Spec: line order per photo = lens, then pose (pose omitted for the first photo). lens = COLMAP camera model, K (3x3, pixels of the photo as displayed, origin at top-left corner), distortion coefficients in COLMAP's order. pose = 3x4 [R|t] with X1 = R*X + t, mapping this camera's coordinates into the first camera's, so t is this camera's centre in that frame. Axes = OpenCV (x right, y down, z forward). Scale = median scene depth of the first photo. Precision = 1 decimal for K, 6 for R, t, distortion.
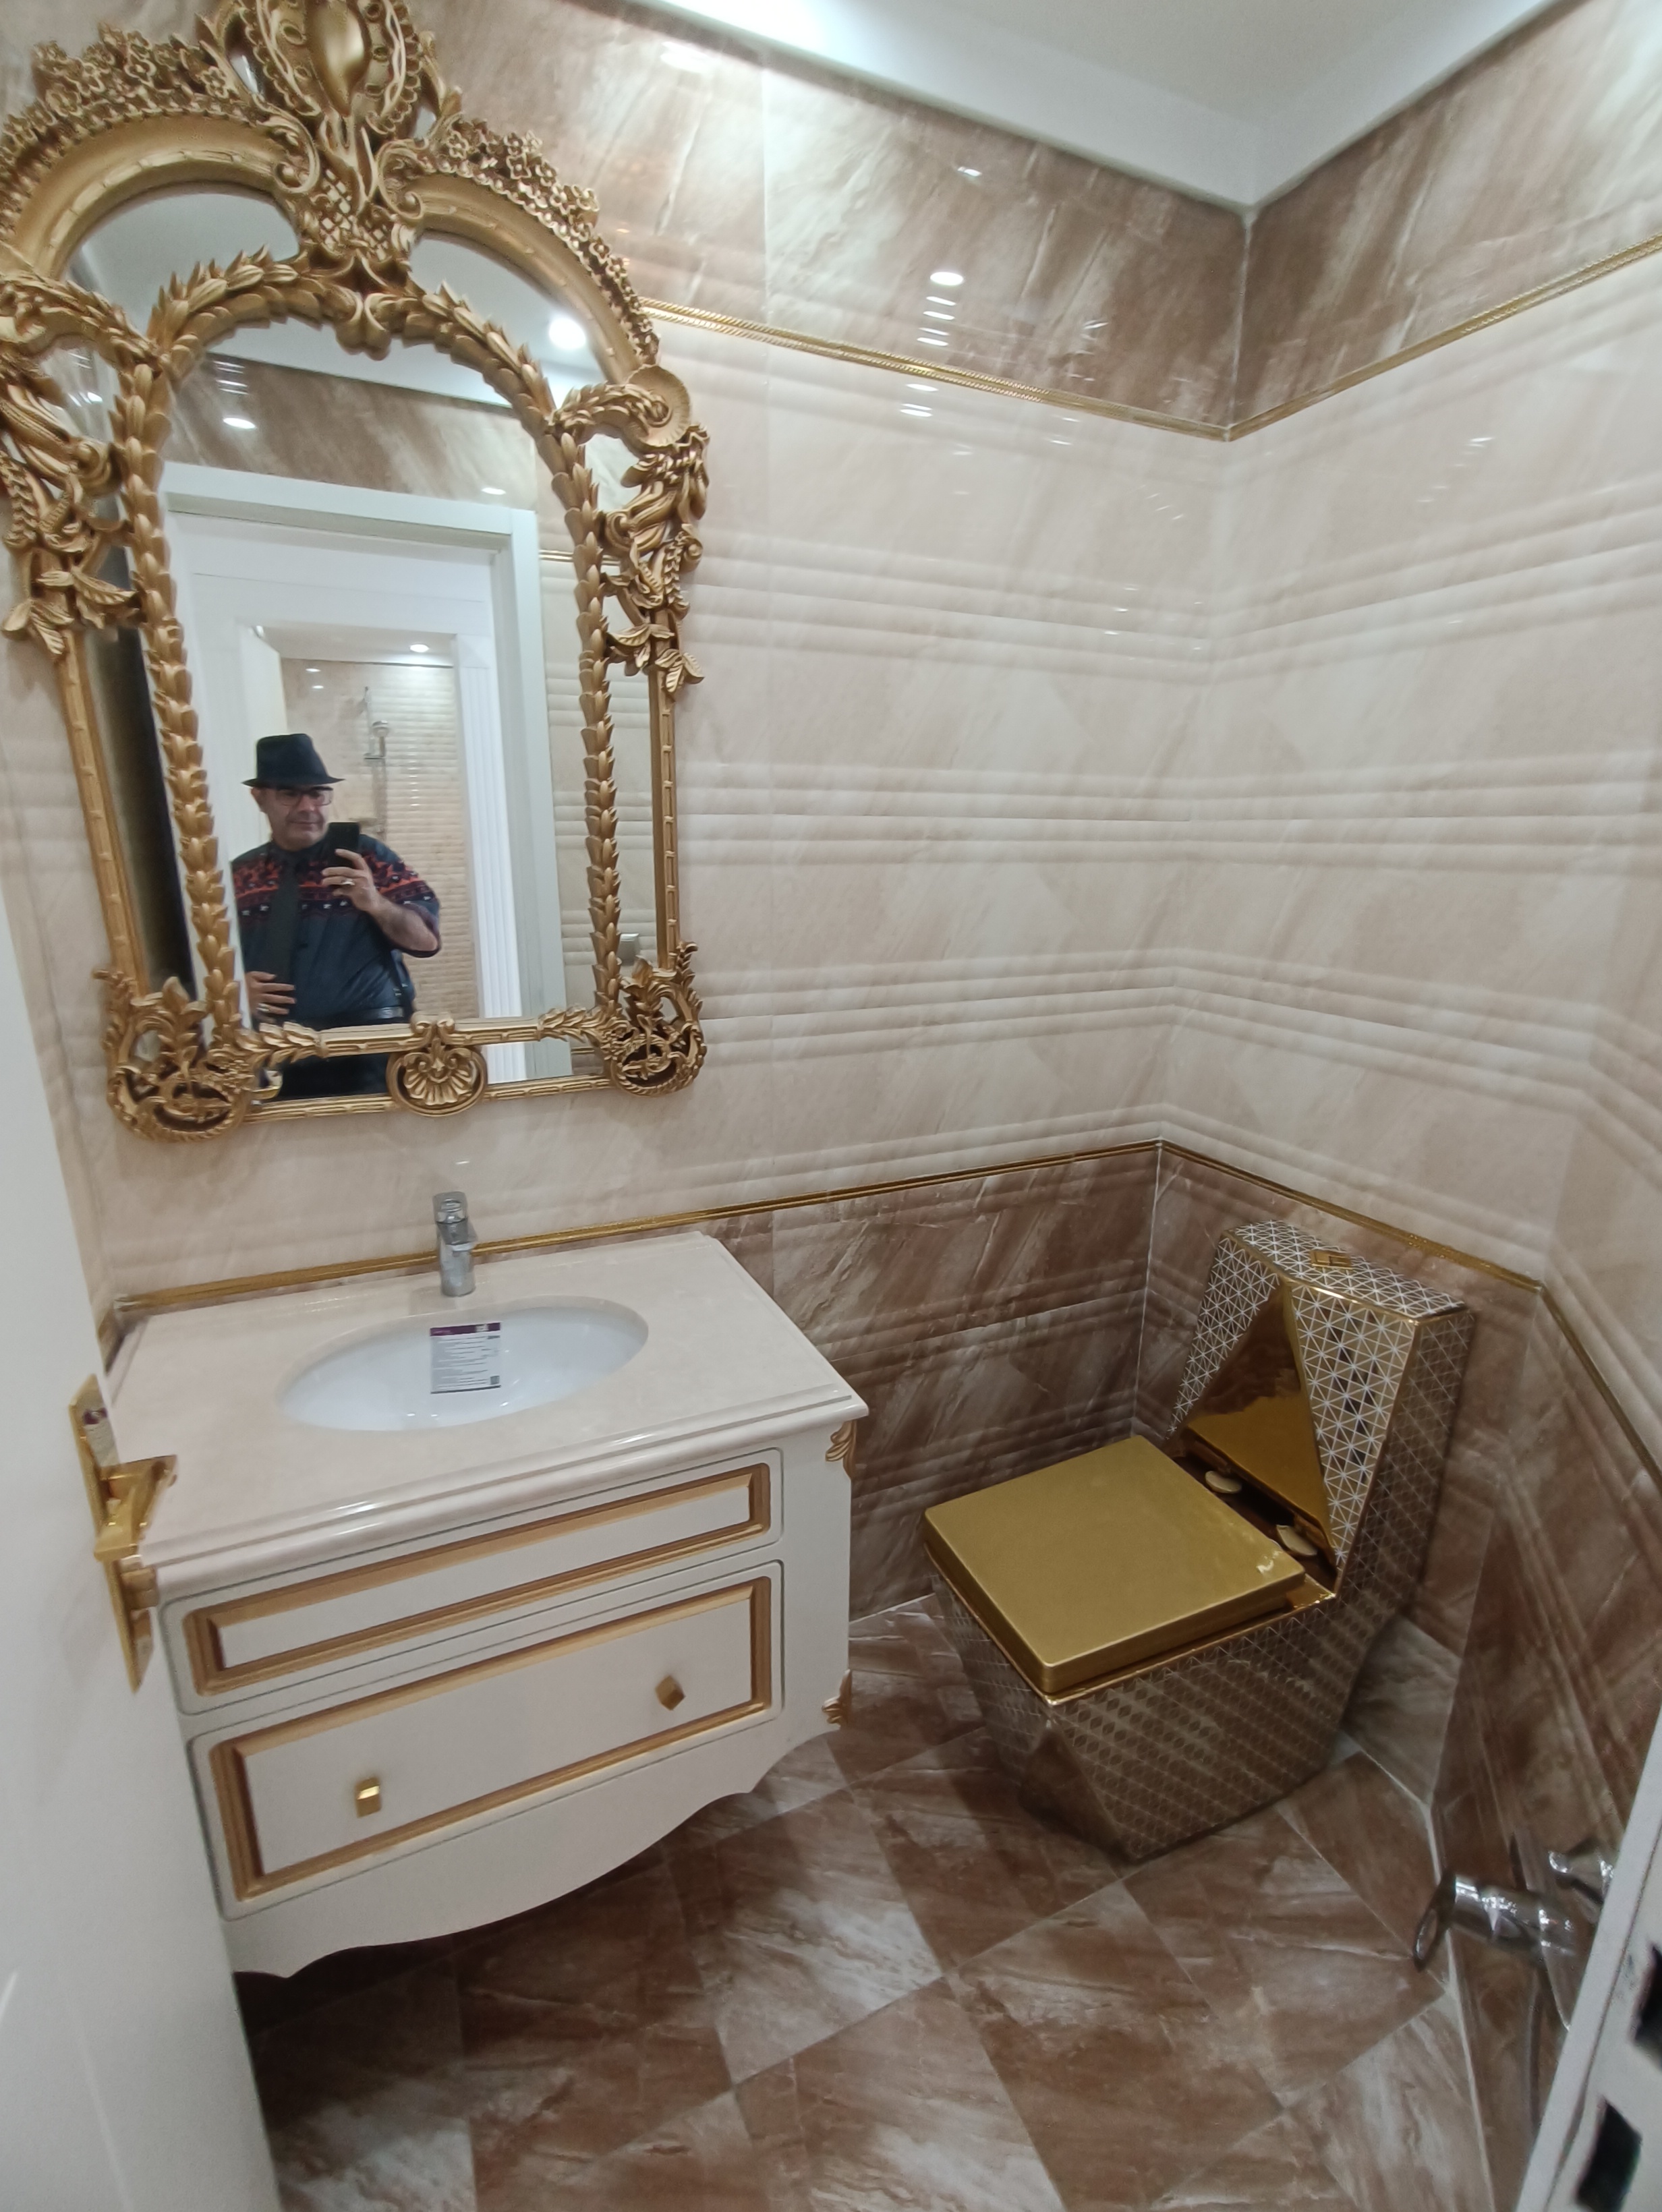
lens RADIAL K [[1016.9, 0, 831.0], [0, 1016.9, 1106.0], [0, 0, 1]] dist [-0.001999, 0.002796]
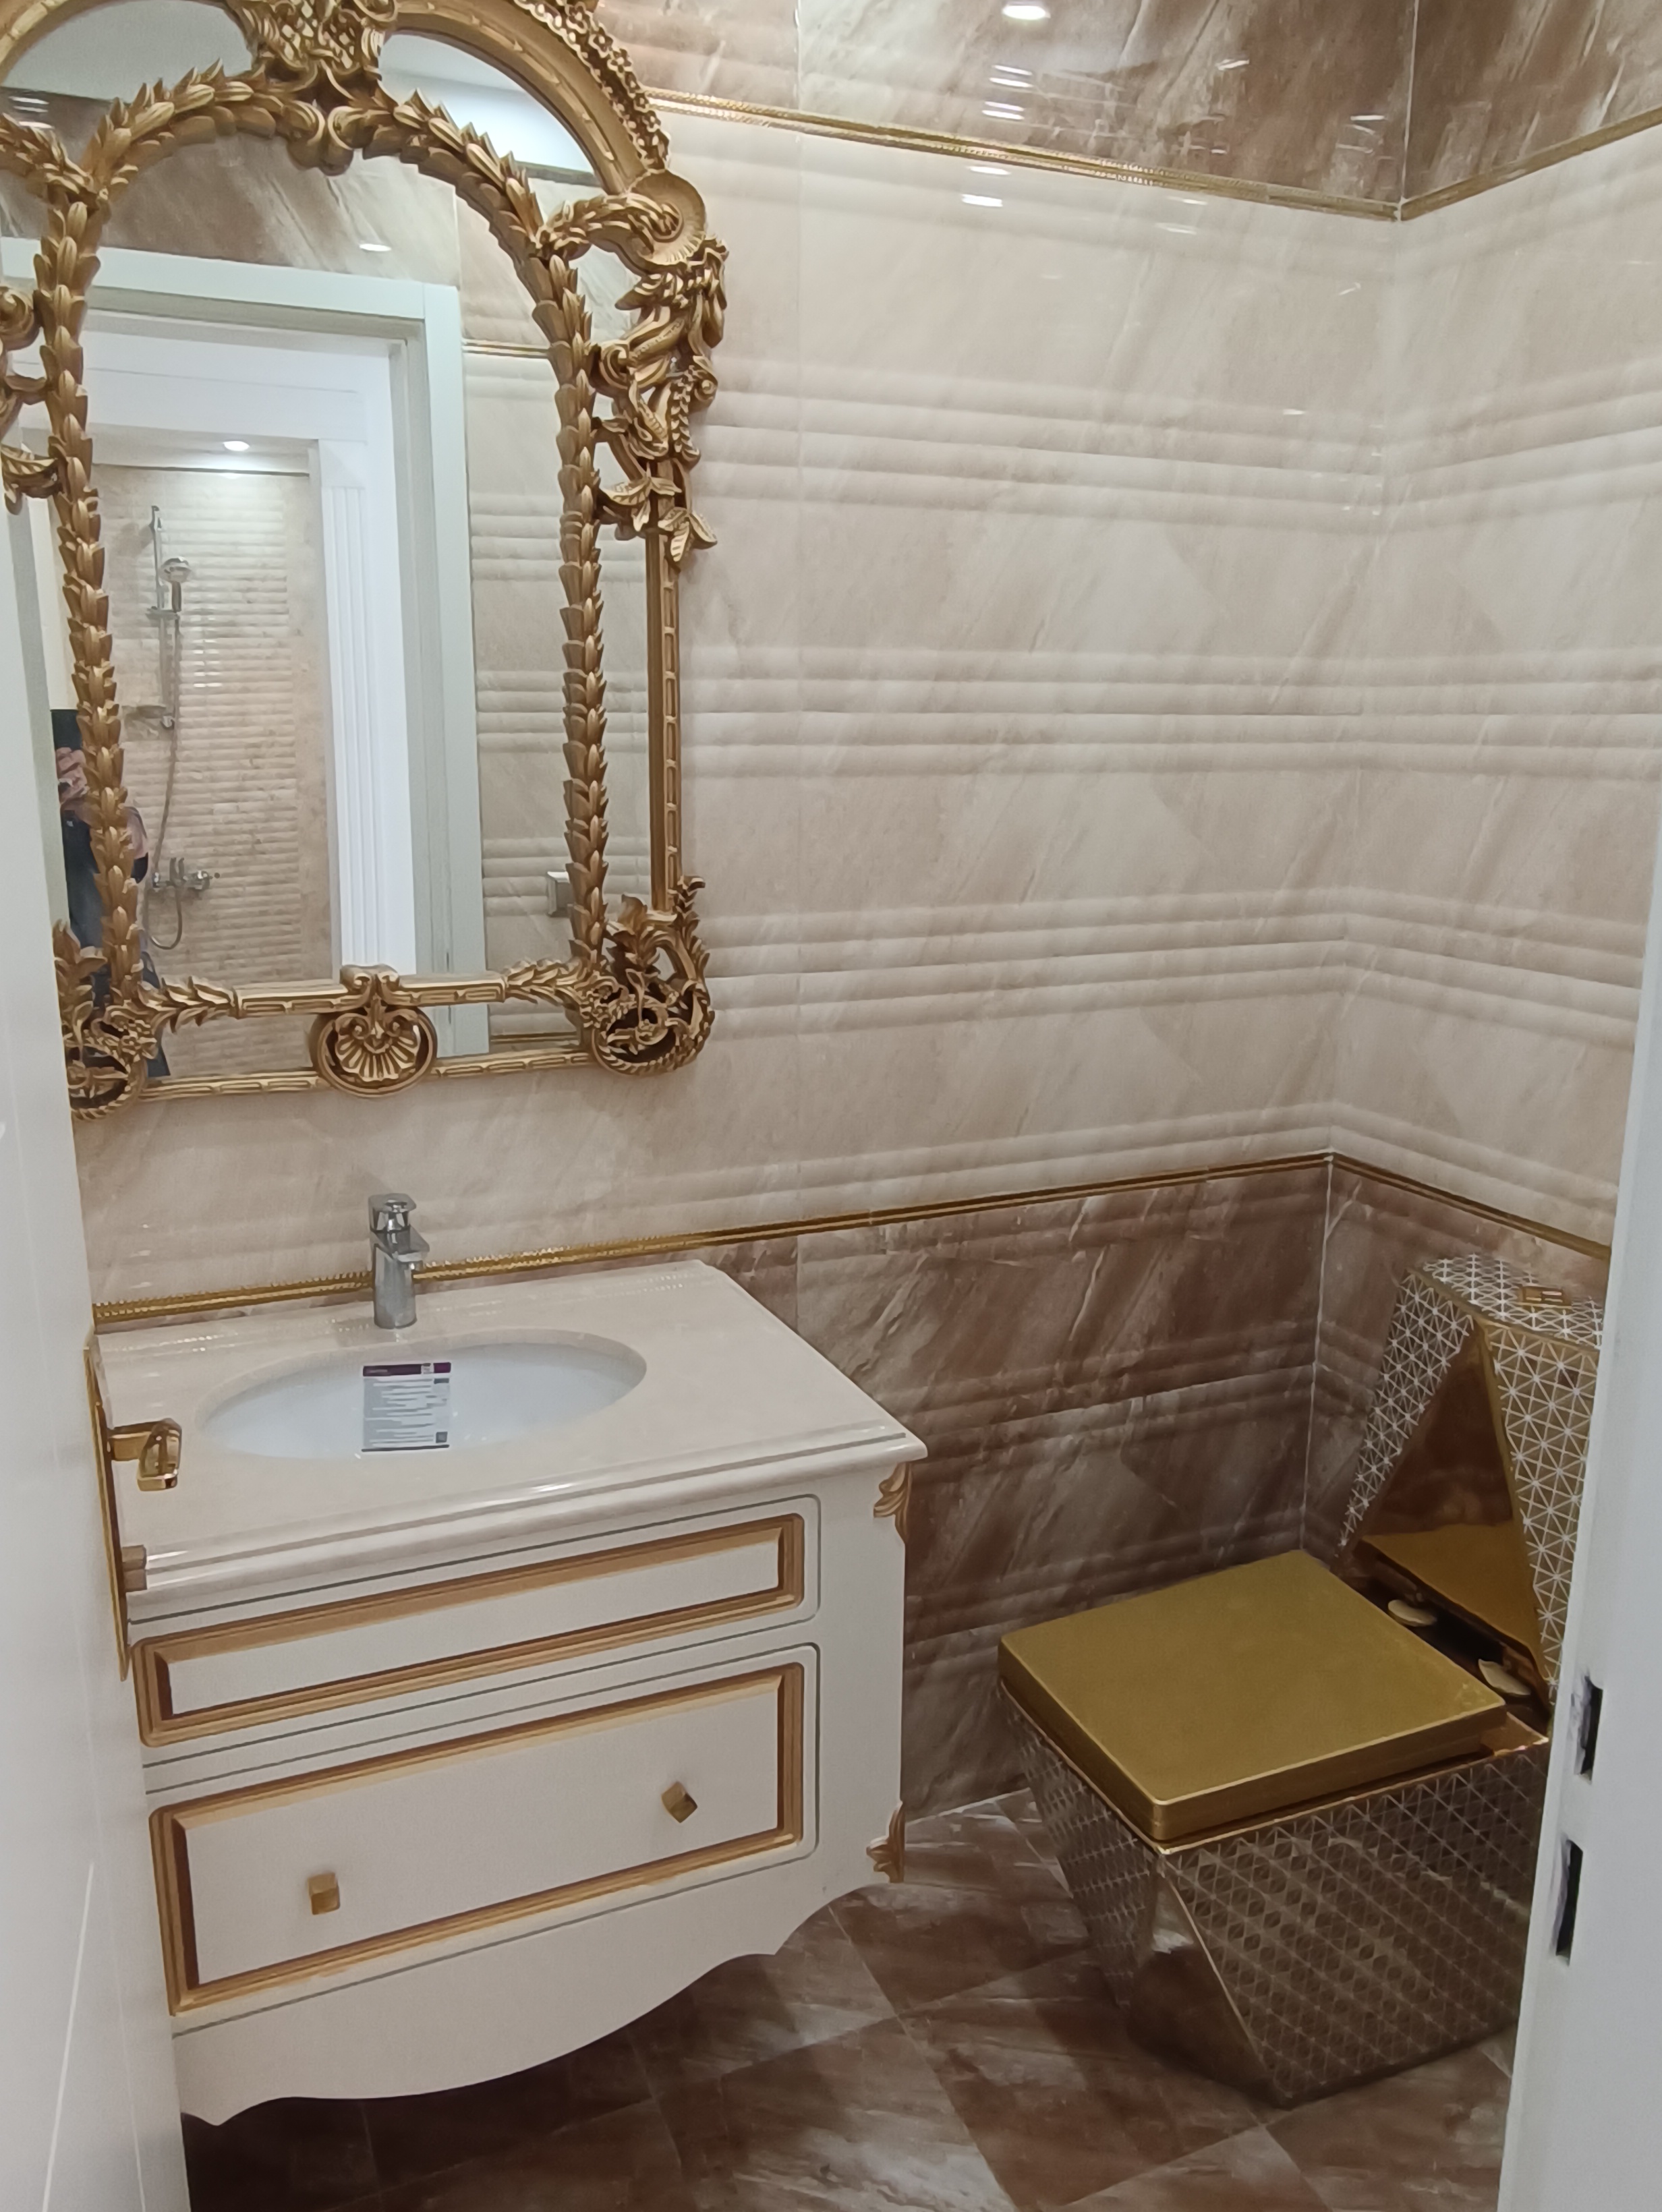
lens RADIAL K [[1634.7, 0, 822.9], [0, 1634.7, 1081.9], [0, 0, 1]] dist [-0.006162, 0.008284]
pose [[0.999718, 0.001752, -0.023671, -0.011319], [-0.002812, 0.998992, -0.044807, 0.050547], [0.023568, 0.044861, 0.998715, -0.231785]]
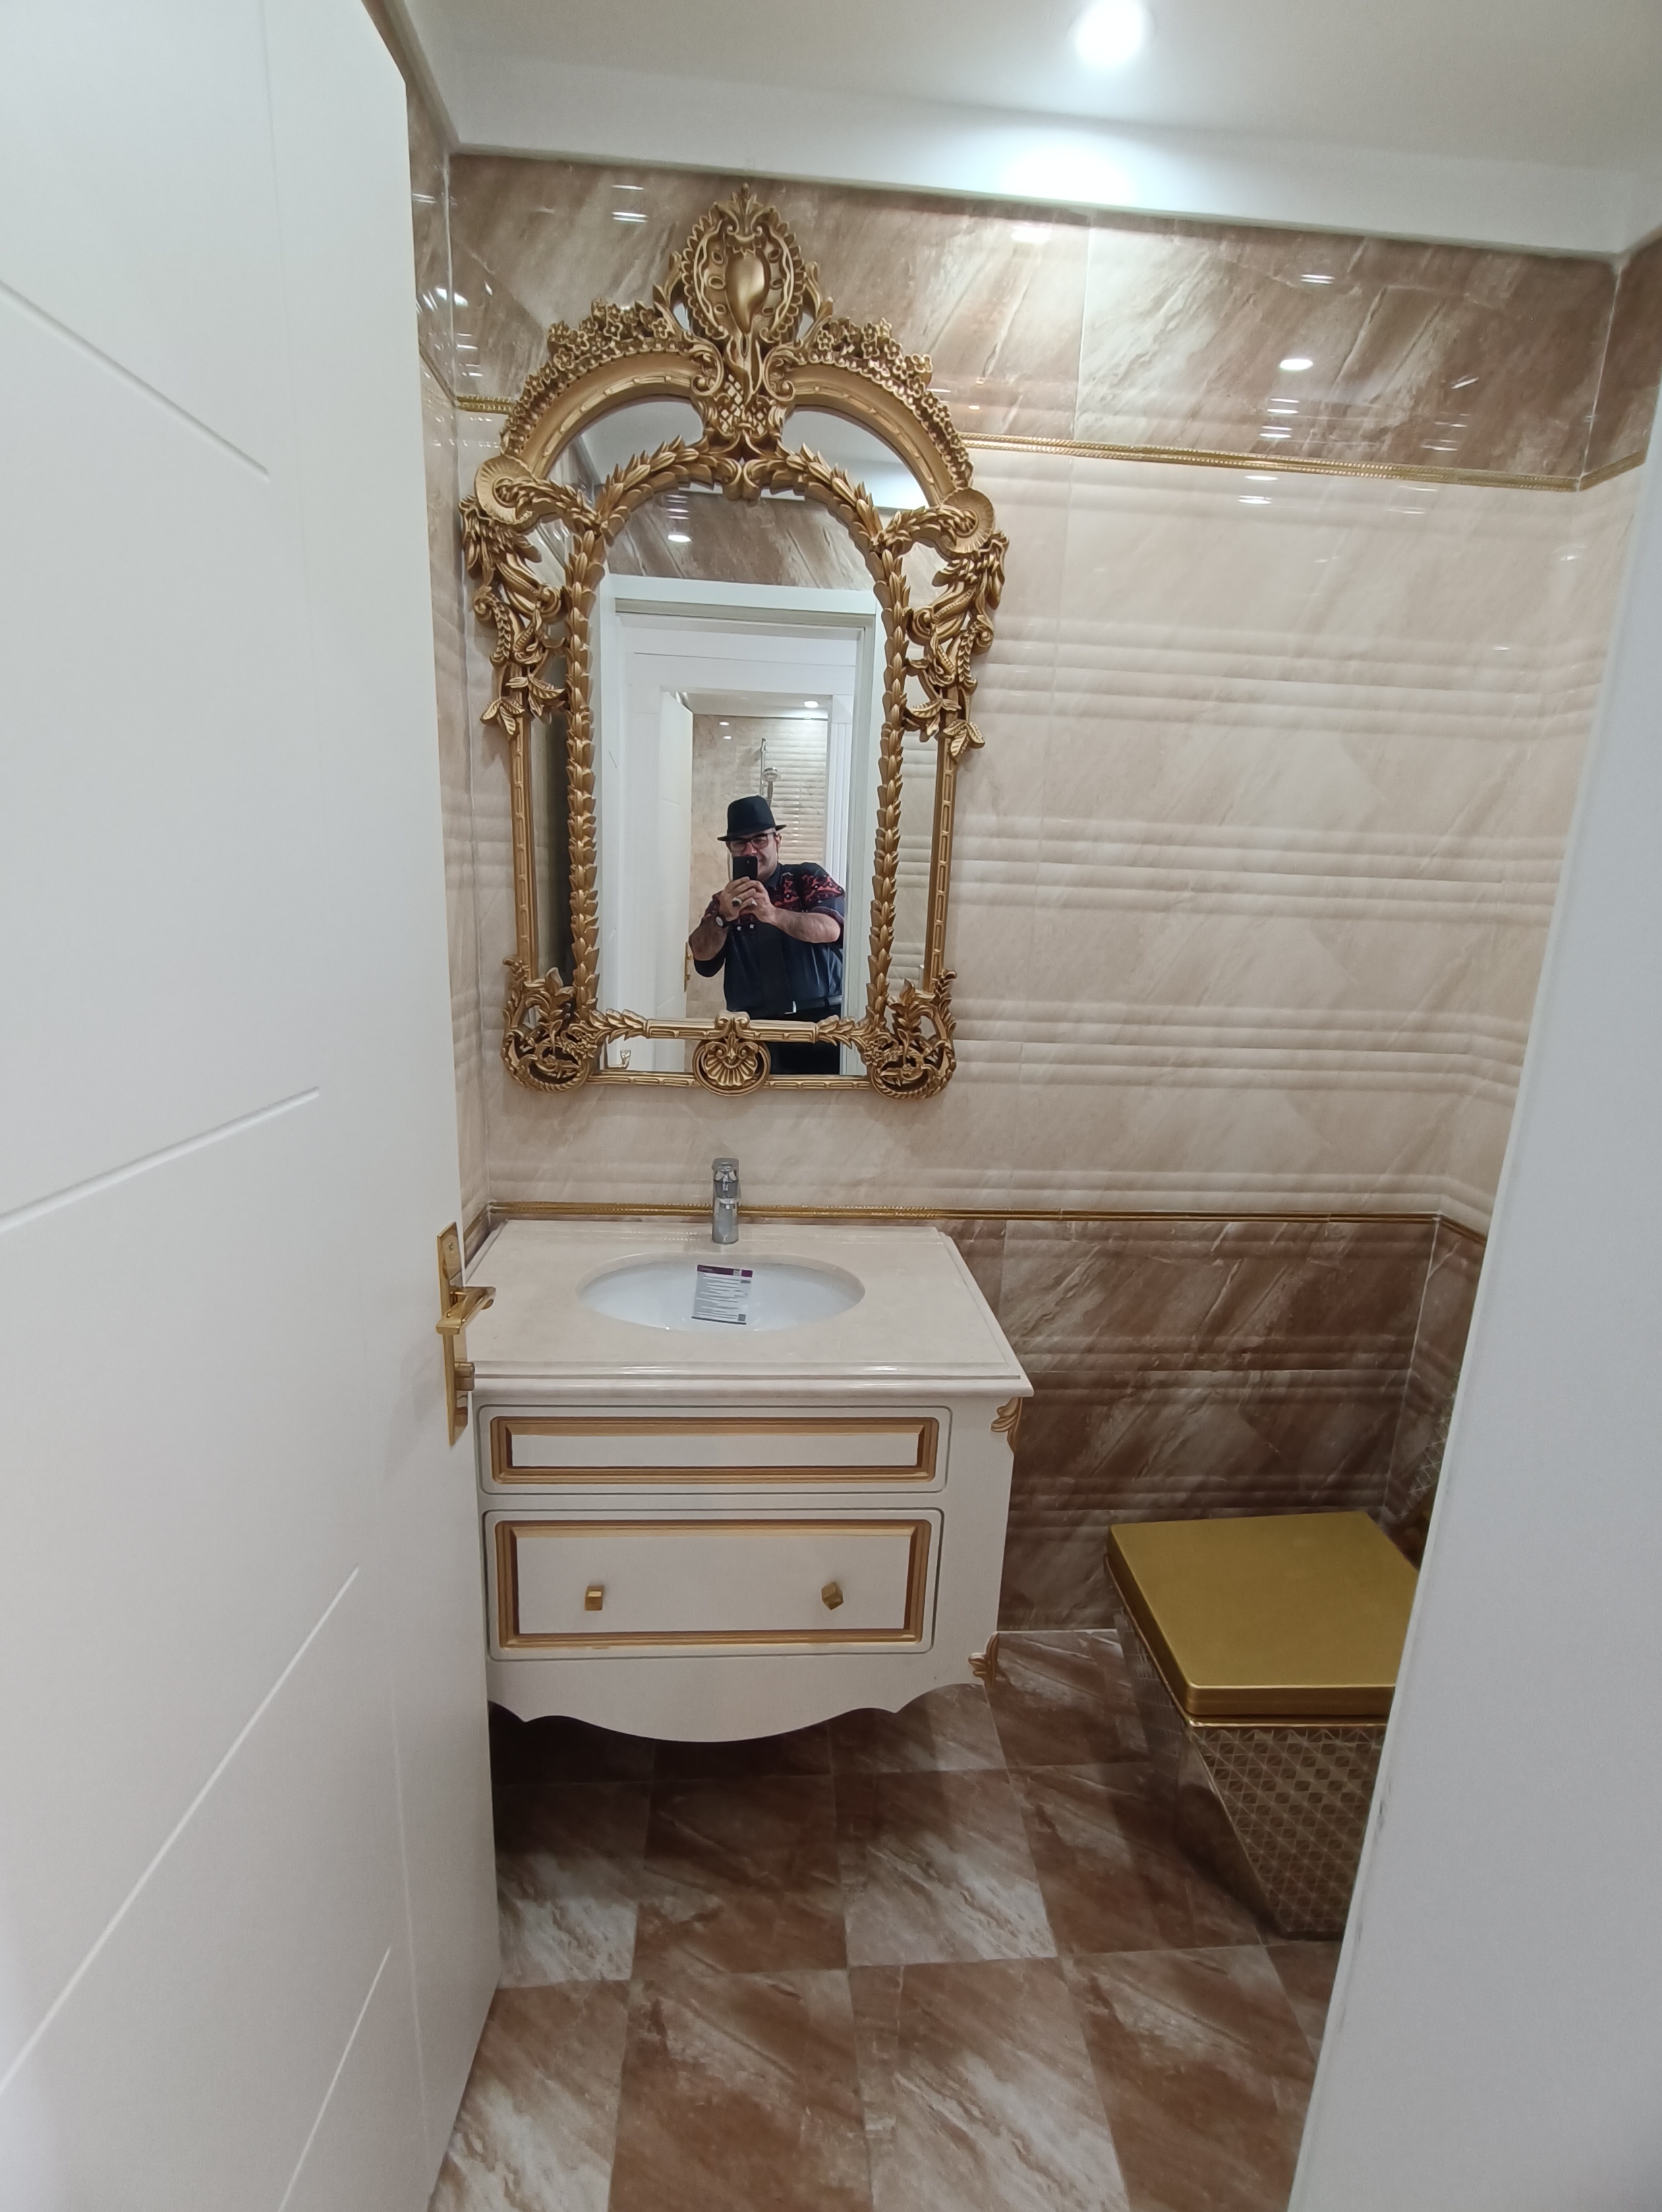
lens RADIAL K [[1004.8, 0, 821.7], [0, 1004.8, 1095.8], [0, 0, 1]] dist [-0.005464, 0.009031]
pose [[0.938055, 0.108314, -0.329121, 0.112841], [-0.122713, 0.992170, -0.023229, 0.022830], [0.324028, 0.062177, 0.944002, -0.104306]]
